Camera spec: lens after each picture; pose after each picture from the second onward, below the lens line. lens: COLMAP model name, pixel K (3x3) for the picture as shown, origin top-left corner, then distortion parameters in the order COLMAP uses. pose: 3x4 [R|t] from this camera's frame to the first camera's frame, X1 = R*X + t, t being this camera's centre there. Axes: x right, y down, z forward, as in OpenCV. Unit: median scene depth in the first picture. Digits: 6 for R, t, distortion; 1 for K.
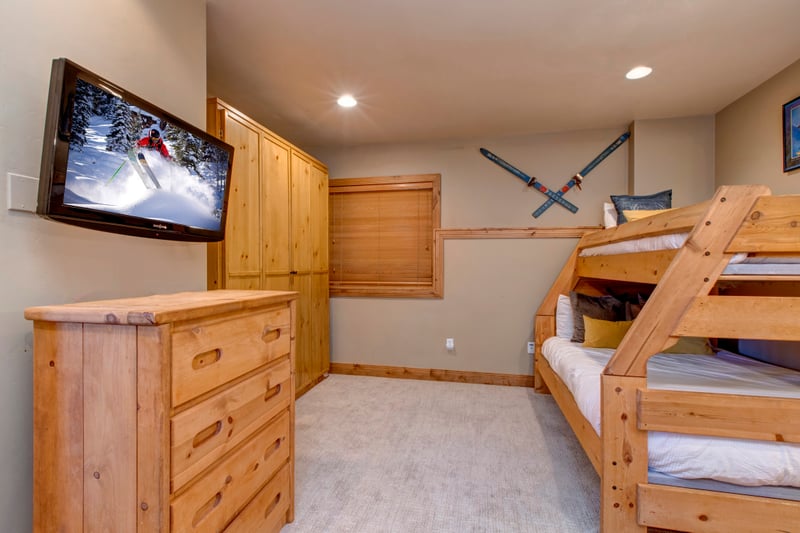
lens RADIAL K [[361.6, 0, 403.4], [0, 361.6, 264.4], [0, 0, 1]] dist [0.003941, -0.000747]
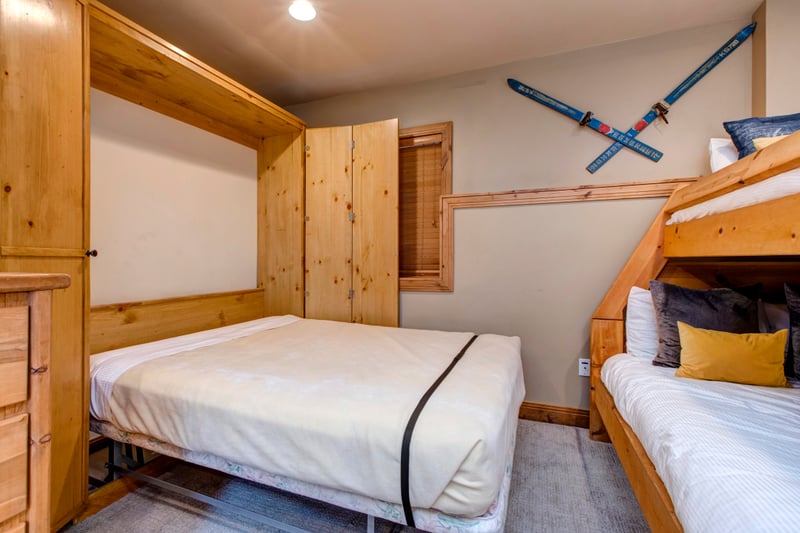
lens RADIAL K [[361.6, 0, 396.7], [0, 361.6, 265.3], [0, 0, 1]] dist [0.003941, -0.000747]
pose [[0.987780, -0.007189, -0.155686, 0.115497], [0.009611, 0.999844, 0.014808, 0.030018], [0.155556, -0.016123, 0.987696, 0.288656]]
